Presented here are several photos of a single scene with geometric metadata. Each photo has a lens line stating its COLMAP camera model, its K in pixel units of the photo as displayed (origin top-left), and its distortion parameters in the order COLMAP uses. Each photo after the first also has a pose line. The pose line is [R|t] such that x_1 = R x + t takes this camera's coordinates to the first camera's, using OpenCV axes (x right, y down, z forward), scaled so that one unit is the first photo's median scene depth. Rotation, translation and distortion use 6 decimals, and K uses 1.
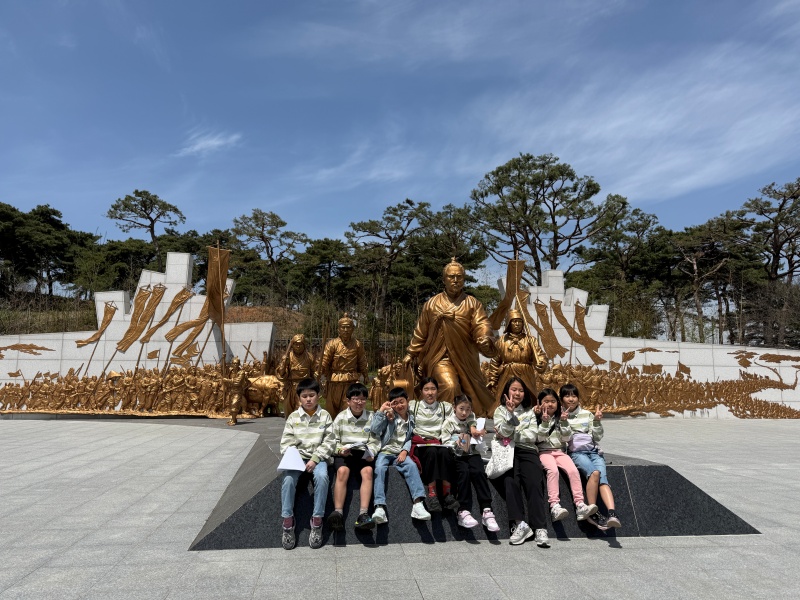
lens RADIAL K [[563.7, 0, 400.9], [0, 563.7, 305.5], [0, 0, 1]] dist [0.116796, -0.171570]
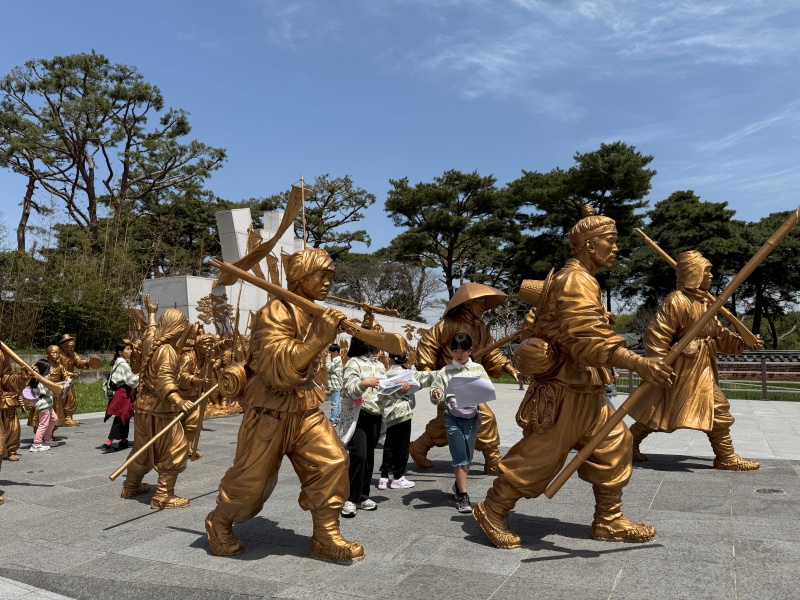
lens RADIAL K [[564.3, 0, 390.0], [0, 564.3, 295.6], [0, 0, 1]] dist [0.092018, -0.112273]
pose [[0.601923, 0.067746, 0.795675, -0.127267], [-0.091096, 0.995716, -0.015865, 0.024803], [-0.793341, -0.062934, 0.605516, 0.225898]]
